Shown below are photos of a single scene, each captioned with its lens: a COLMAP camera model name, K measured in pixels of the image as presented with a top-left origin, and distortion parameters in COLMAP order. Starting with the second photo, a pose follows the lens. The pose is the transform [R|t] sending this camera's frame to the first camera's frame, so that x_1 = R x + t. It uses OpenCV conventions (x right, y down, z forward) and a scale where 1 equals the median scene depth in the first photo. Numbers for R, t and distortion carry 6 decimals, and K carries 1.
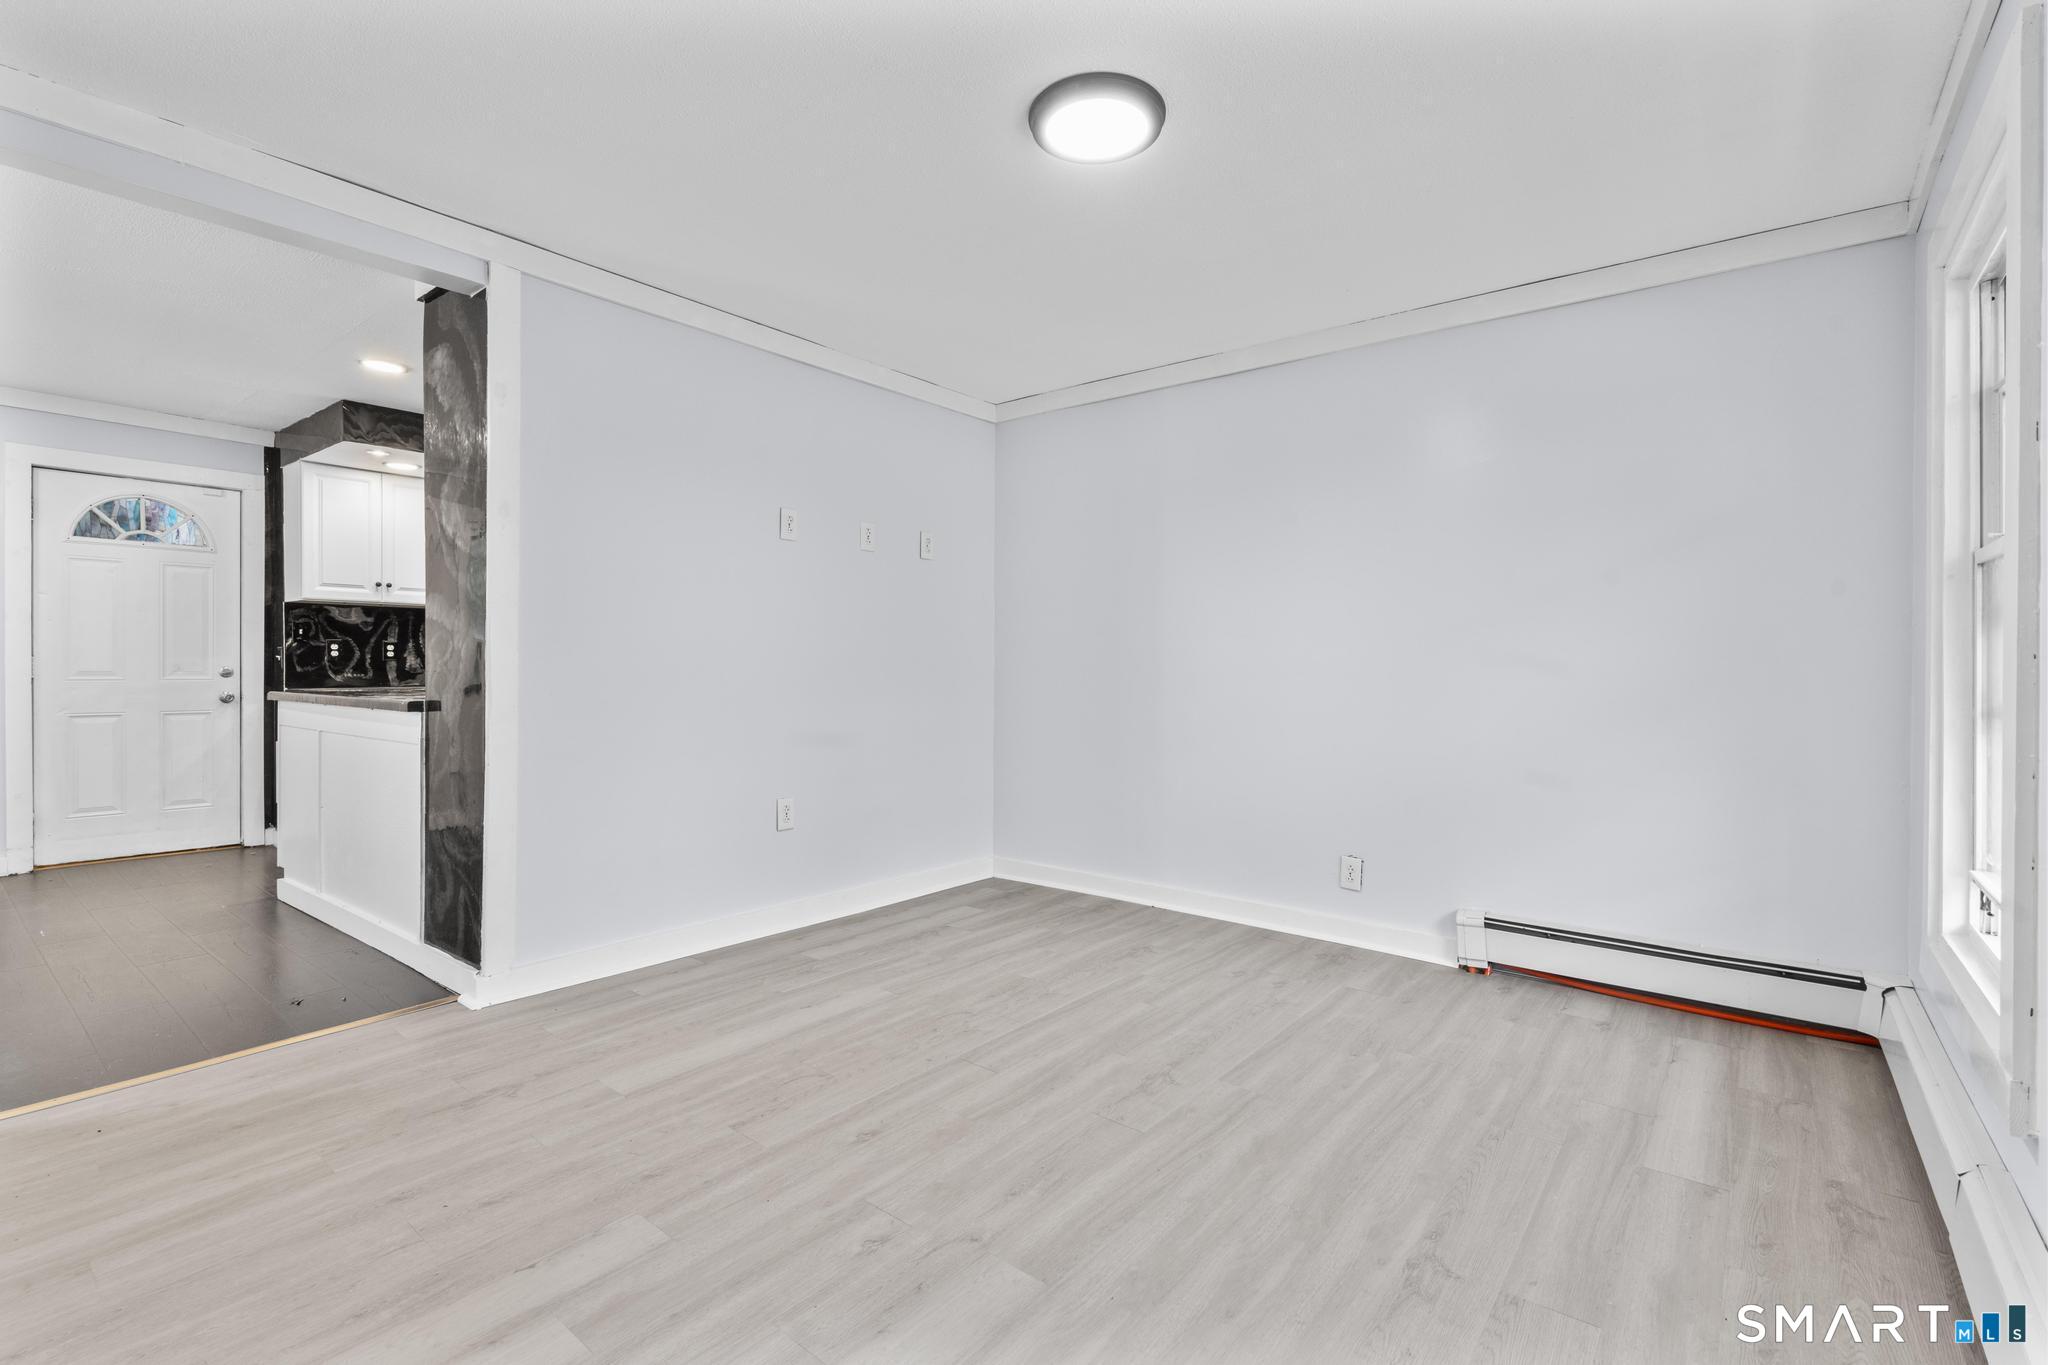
lens RADIAL K [[921.3, 0, 1030.2], [0, 921.3, 676.0], [0, 0, 1]] dist [-0.007044, 0.003041]
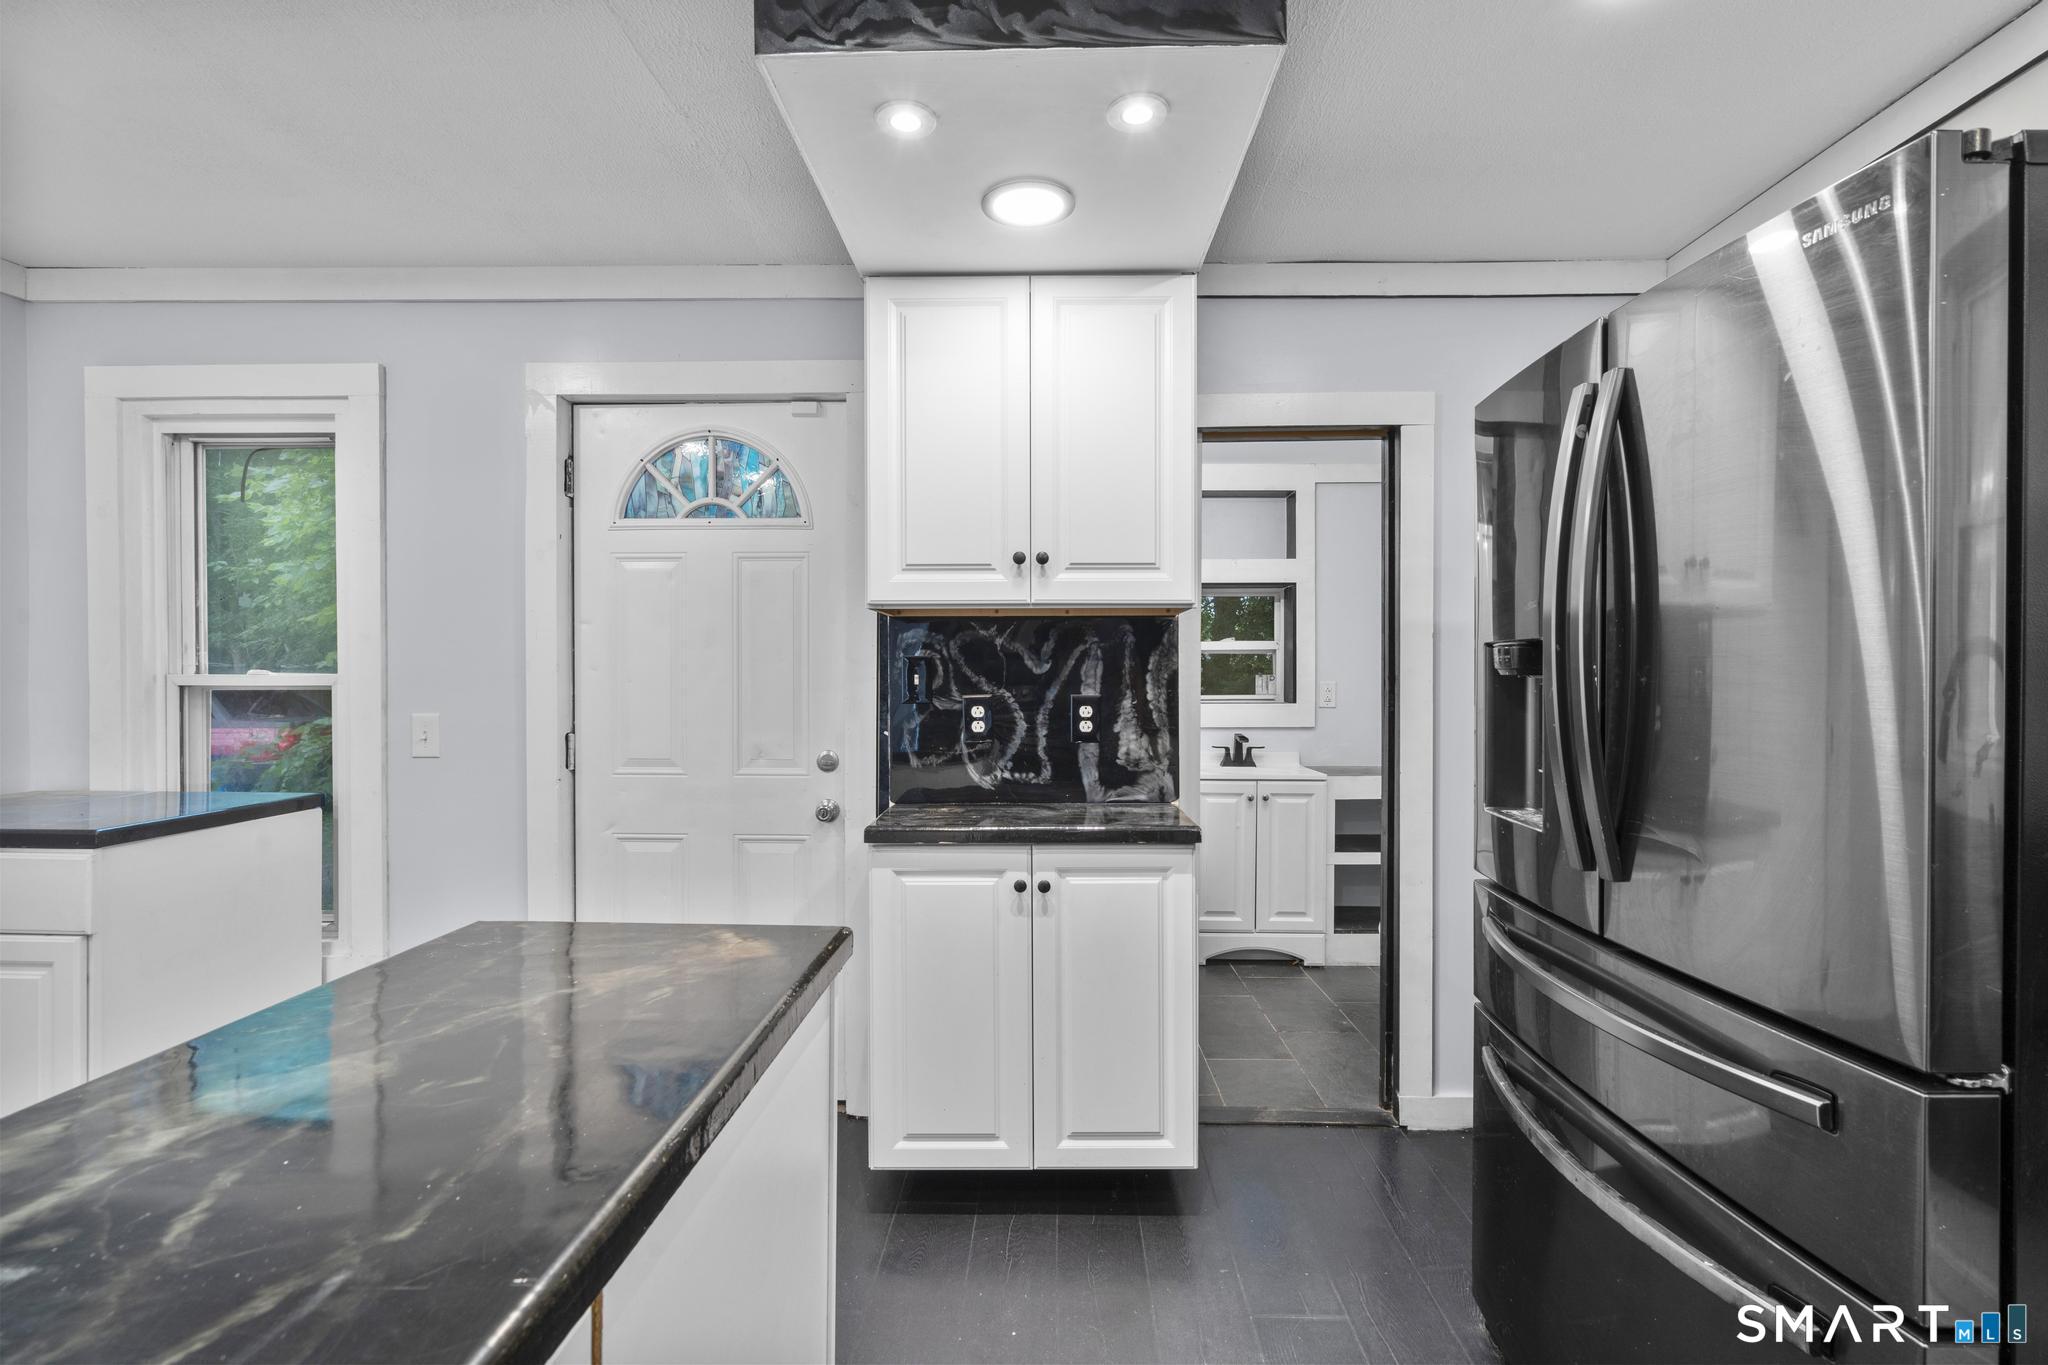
lens RADIAL K [[921.3, 0, 1027.1], [0, 921.3, 677.1], [0, 0, 1]] dist [-0.007044, 0.003041]
pose [[0.599227, -0.003480, -0.800572, -0.644992], [-0.004835, 0.999957, -0.007966, -0.075766], [0.800565, 0.008644, 0.599184, 1.258092]]
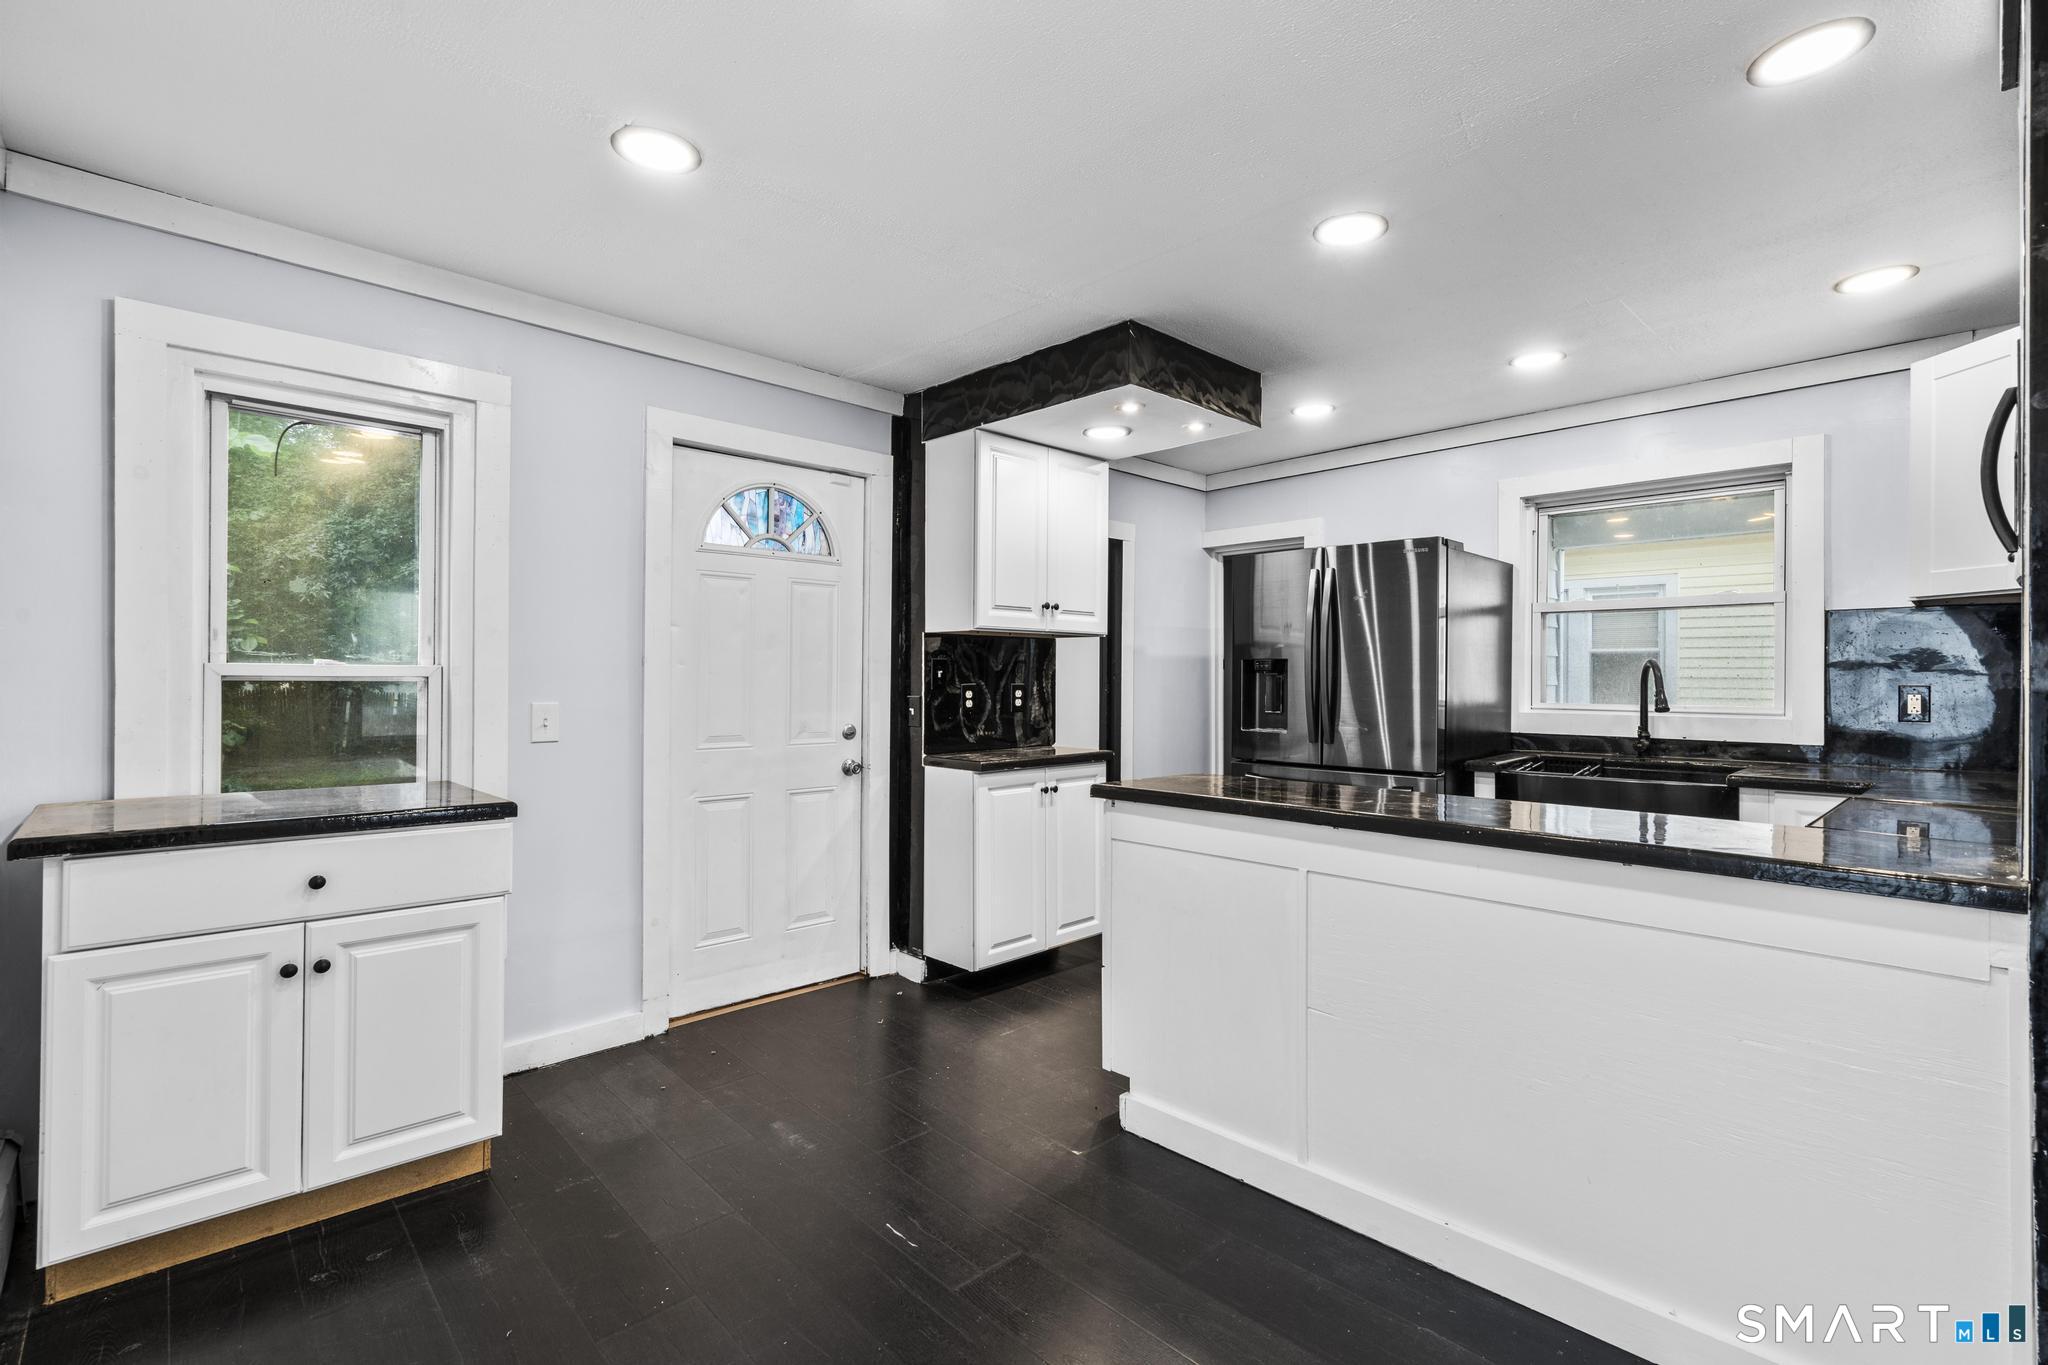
lens RADIAL K [[921.3, 0, 1031.8], [0, 921.3, 678.1], [0, 0, 1]] dist [-0.007044, 0.003041]
pose [[0.990301, -0.001543, -0.138928, -1.021535], [-0.000106, 0.999930, -0.011859, -0.060222], [0.138936, 0.011759, 0.990232, 0.499951]]
